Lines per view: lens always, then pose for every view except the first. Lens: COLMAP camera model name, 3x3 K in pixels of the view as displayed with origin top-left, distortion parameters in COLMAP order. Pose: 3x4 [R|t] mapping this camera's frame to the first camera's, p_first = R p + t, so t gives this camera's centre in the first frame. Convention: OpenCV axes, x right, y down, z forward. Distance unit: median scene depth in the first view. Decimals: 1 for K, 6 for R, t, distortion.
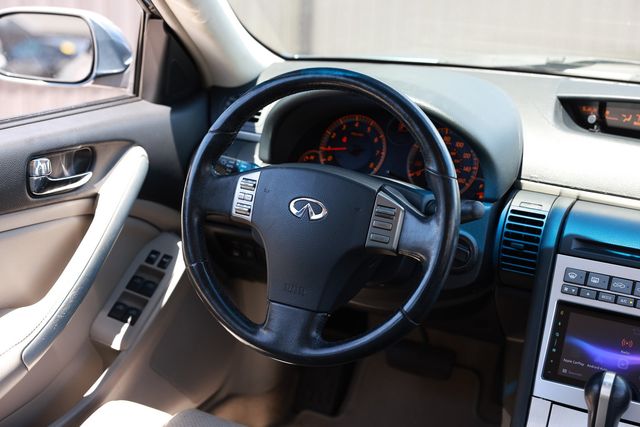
lens RADIAL K [[1007.1, 0, 317.3], [0, 1007.1, 212.0], [0, 0, 1]] dist [0.081389, 0.026982]
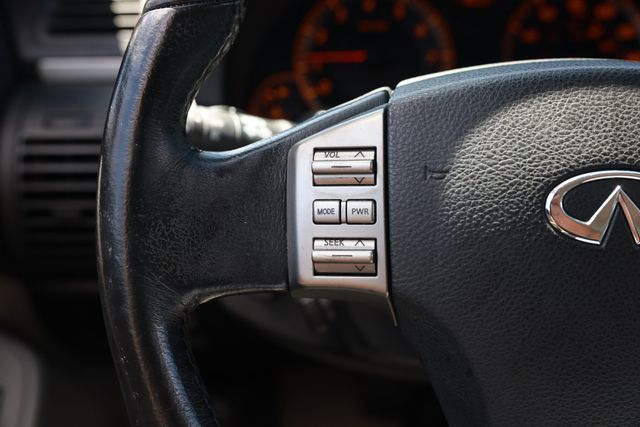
lens RADIAL K [[874.3, 0, 320.0], [0, 874.3, 213.5], [0, 0, 1]] dist [-0.121406, -0.002625]
pose [[0.910152, -0.209703, 0.357279, -0.156602], [0.193805, 0.977758, 0.080179, -0.033583], [-0.366146, -0.003733, 0.930550, 0.730648]]
